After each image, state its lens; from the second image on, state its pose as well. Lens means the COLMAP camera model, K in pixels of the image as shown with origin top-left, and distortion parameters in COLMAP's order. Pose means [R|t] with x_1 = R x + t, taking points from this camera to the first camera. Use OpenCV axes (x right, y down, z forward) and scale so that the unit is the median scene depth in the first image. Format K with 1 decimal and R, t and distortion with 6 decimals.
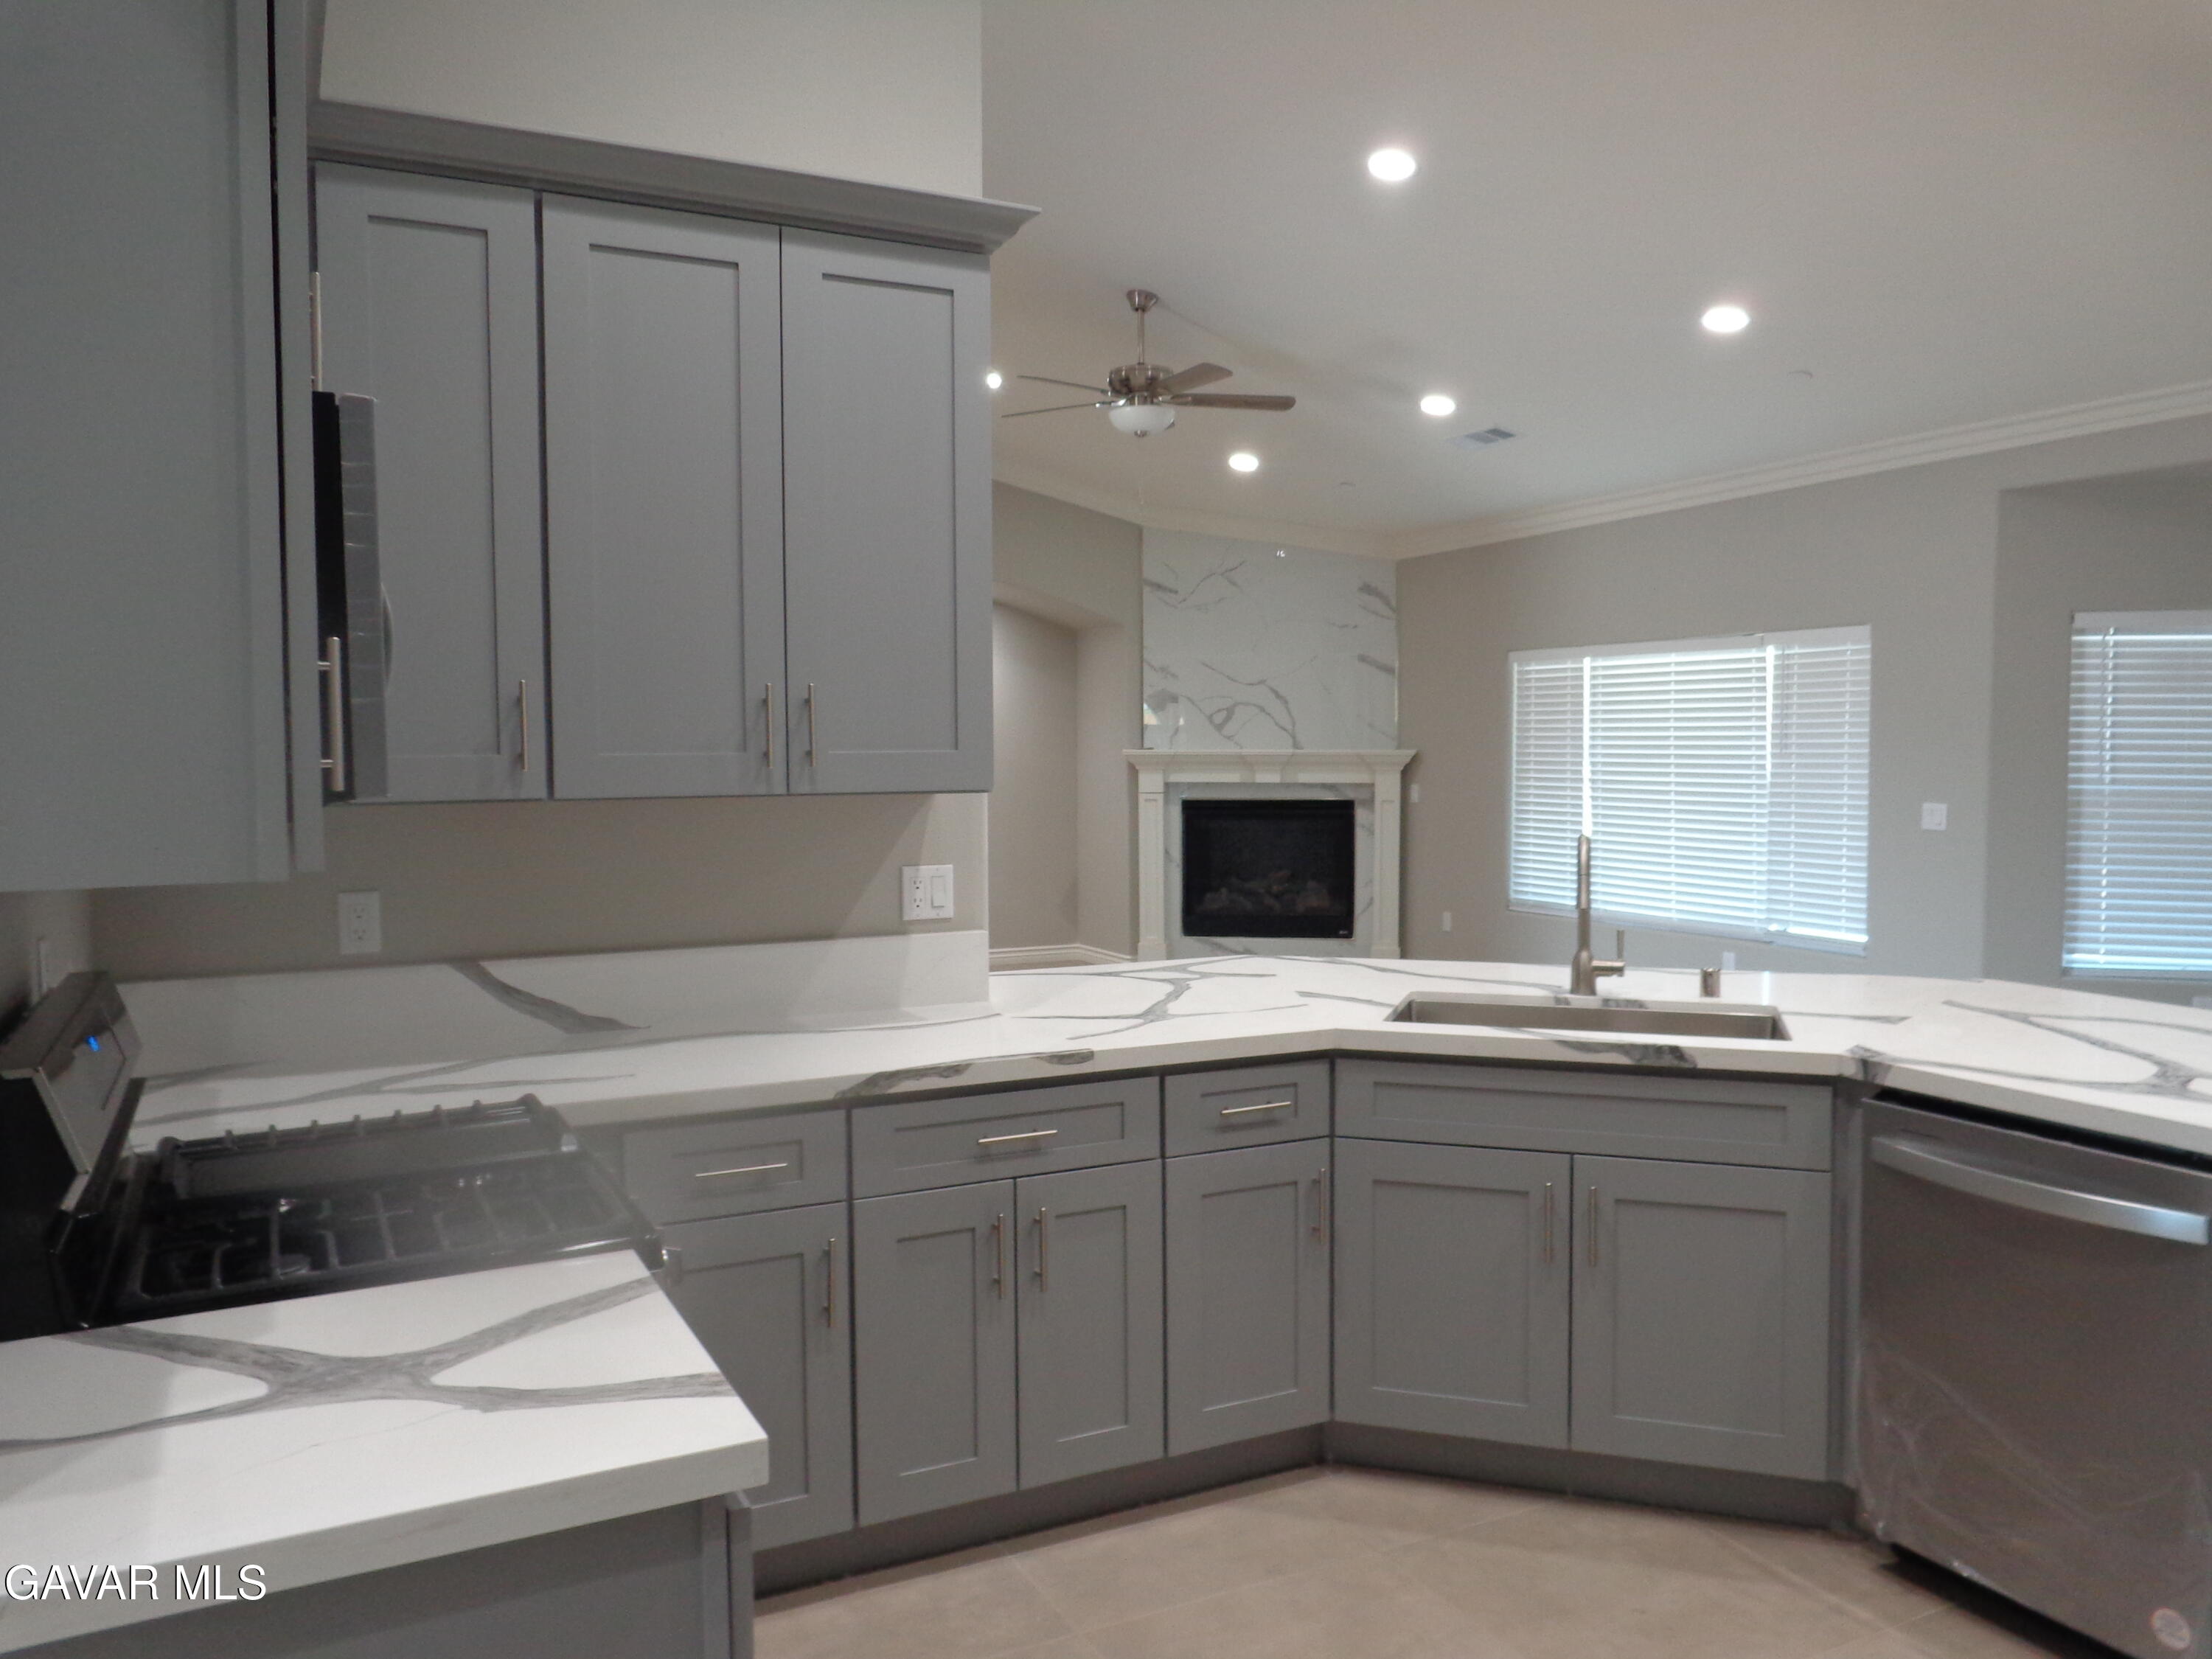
lens RADIAL K [[1653.7, 0, 1109.0], [0, 1653.7, 823.8], [0, 0, 1]] dist [0.008640, 0.001230]
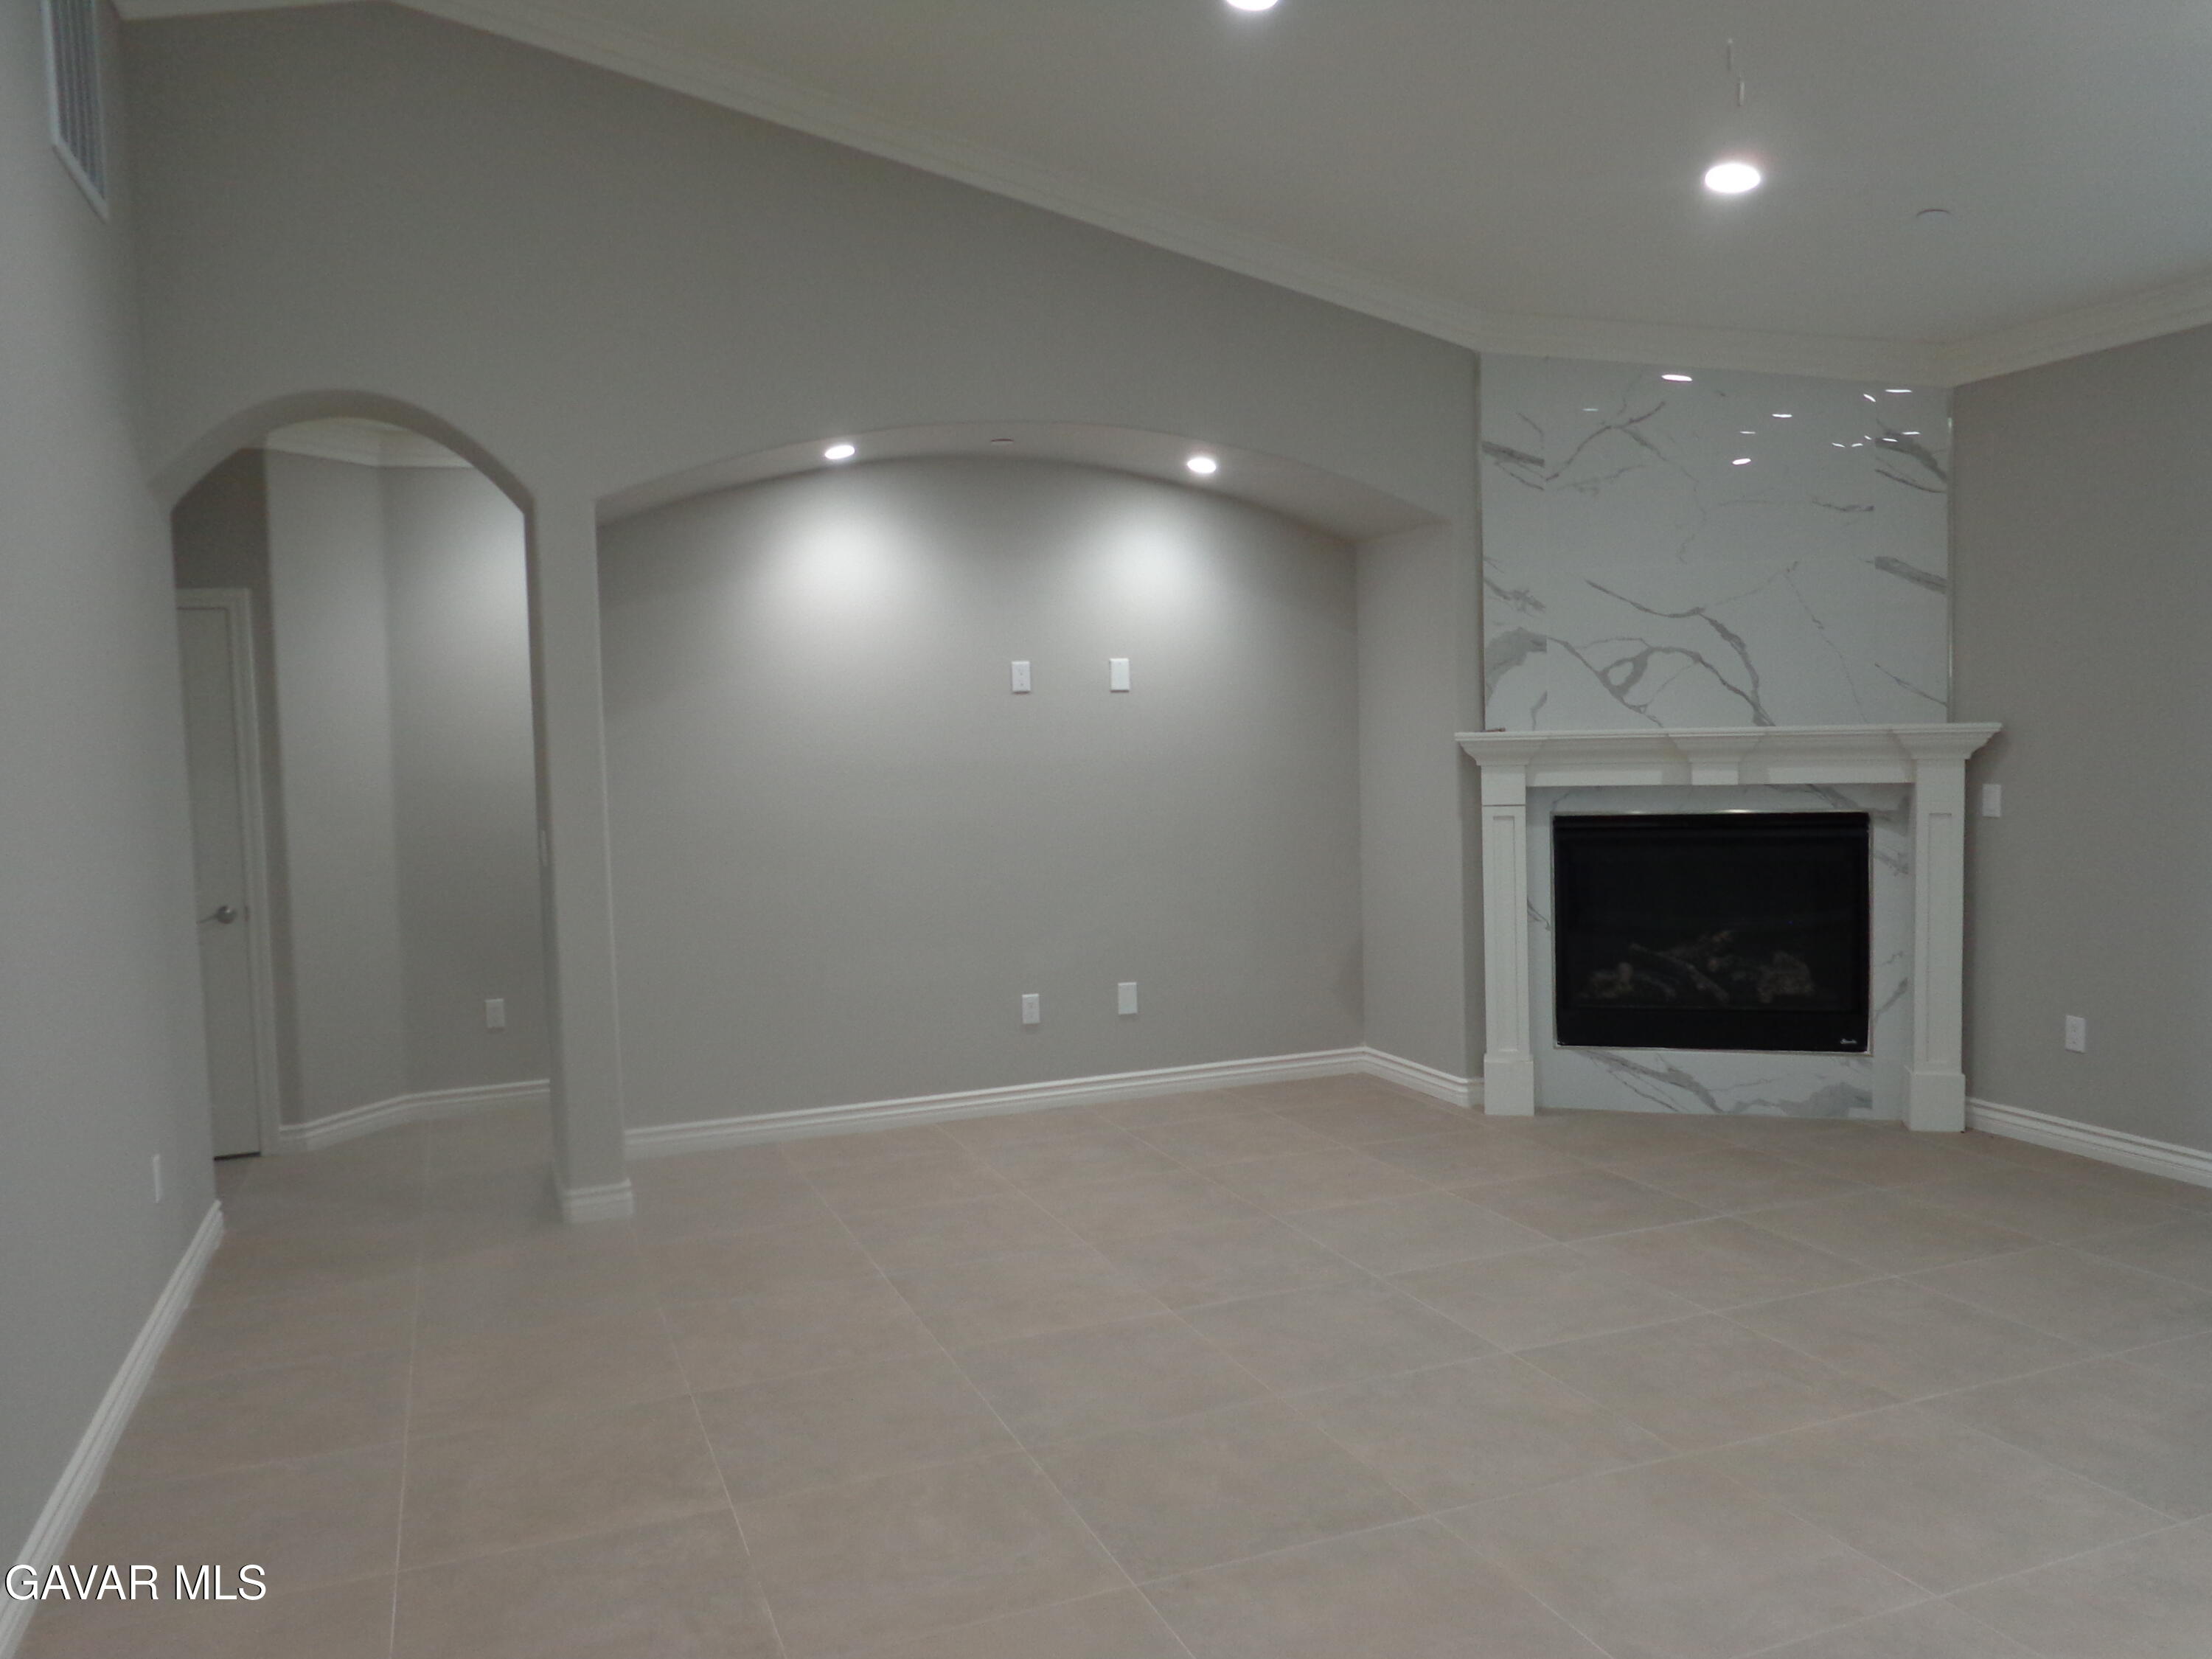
lens RADIAL K [[1653.7, 0, 1106.1], [0, 1653.7, 825.4], [0, 0, 1]] dist [0.008640, 0.001230]
pose [[0.997297, -0.017037, -0.071473, -0.073845], [0.018210, 0.999709, 0.015795, -0.023519], [0.071183, -0.017054, 0.997317, 0.403537]]
